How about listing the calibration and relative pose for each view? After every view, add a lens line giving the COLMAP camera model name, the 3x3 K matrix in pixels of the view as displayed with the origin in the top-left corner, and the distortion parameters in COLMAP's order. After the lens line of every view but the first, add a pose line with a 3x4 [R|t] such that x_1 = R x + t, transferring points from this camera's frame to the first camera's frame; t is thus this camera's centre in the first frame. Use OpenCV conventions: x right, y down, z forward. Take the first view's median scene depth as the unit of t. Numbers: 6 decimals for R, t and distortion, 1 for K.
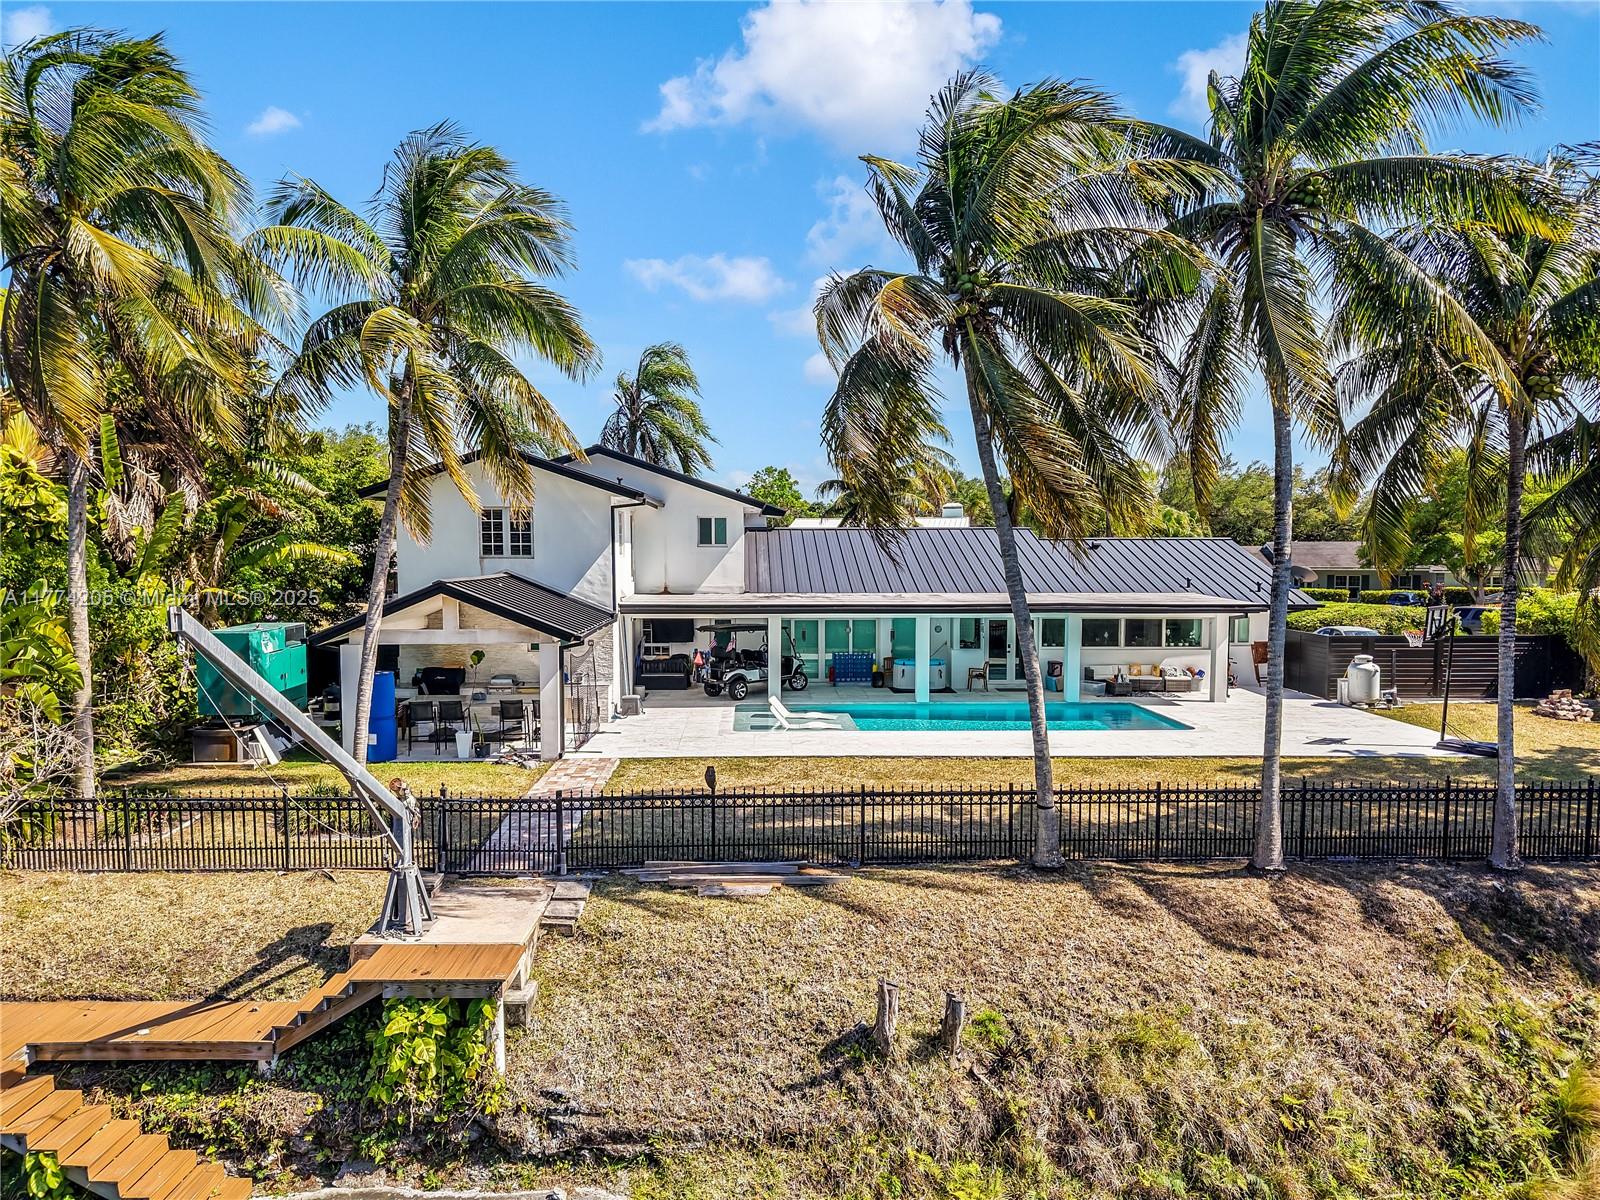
lens RADIAL K [[1092.7, 0, 800.0], [0, 1092.7, 600.0], [0, 0, 1]] dist [0.017963, -0.006423]
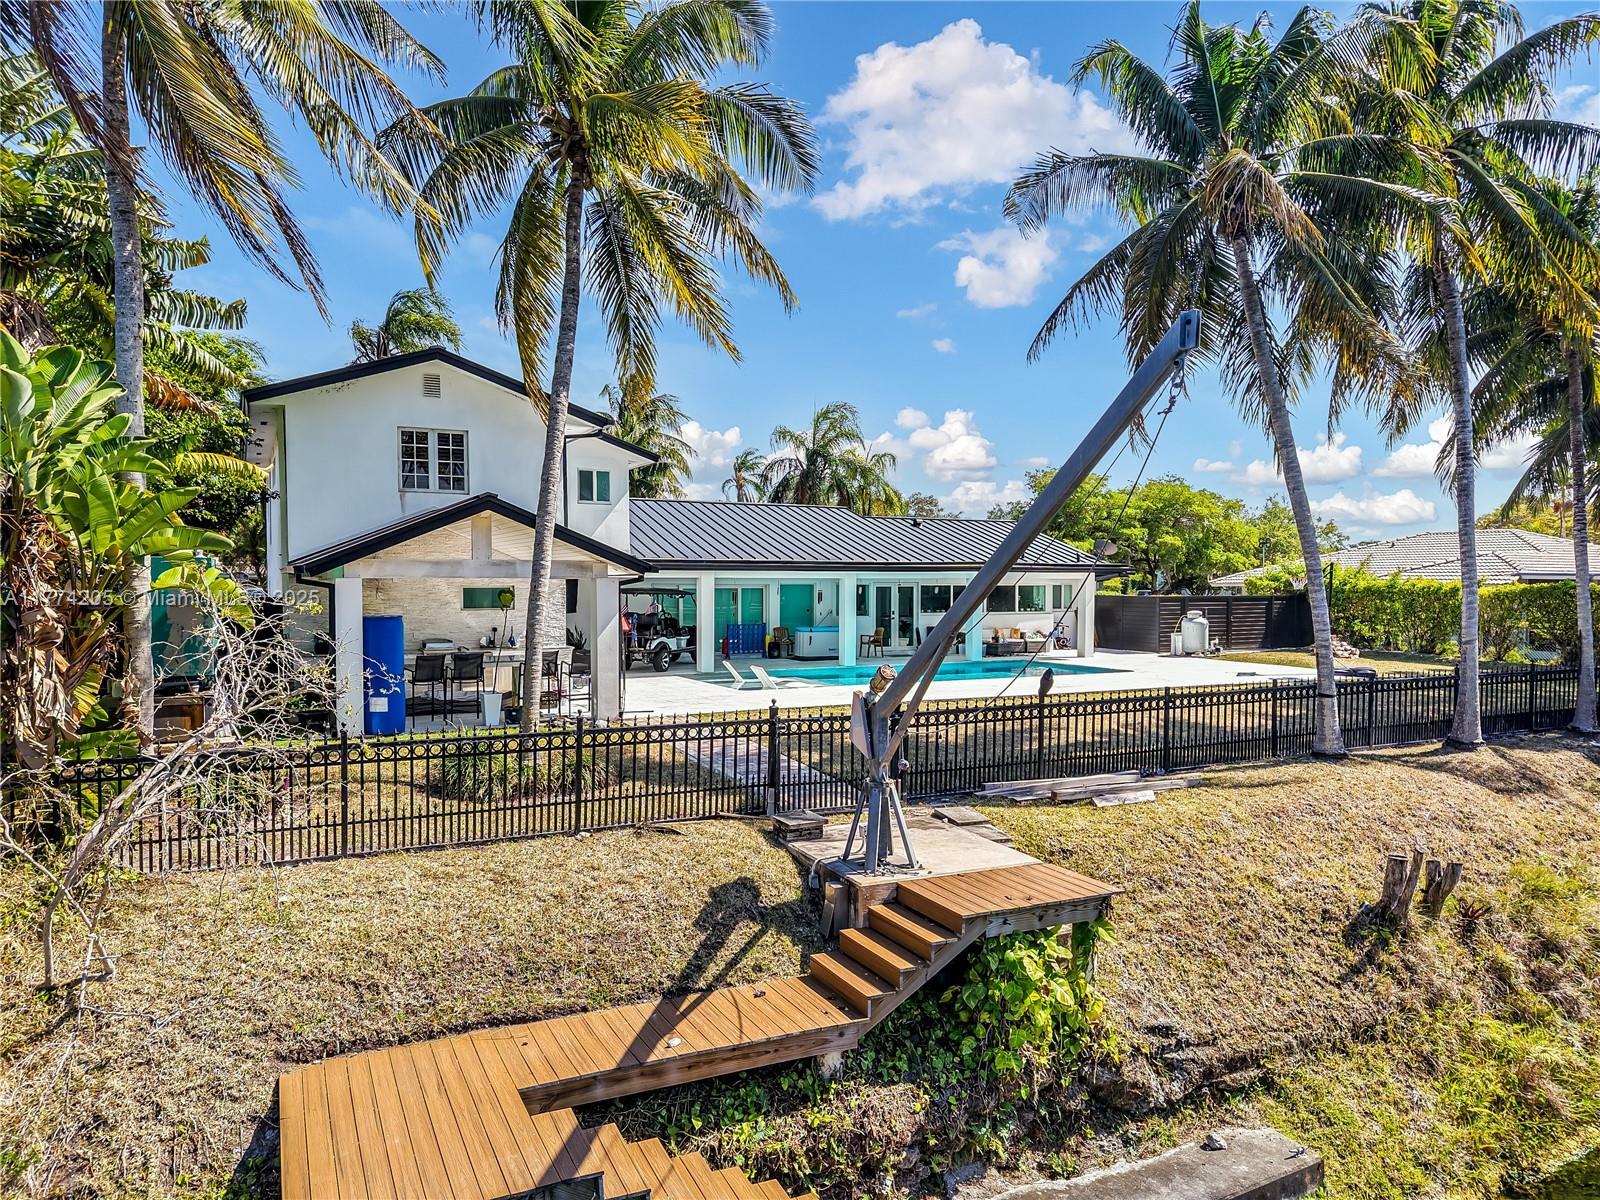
lens RADIAL K [[1092.7, 0, 800.0], [0, 1092.7, 600.0], [0, 0, 1]] dist [0.017963, -0.006423]
pose [[0.901657, -0.007202, 0.432392, -0.787180], [0.021972, 0.999333, -0.029174, 0.145131], [-0.431893, 0.035805, 0.901214, 0.356684]]
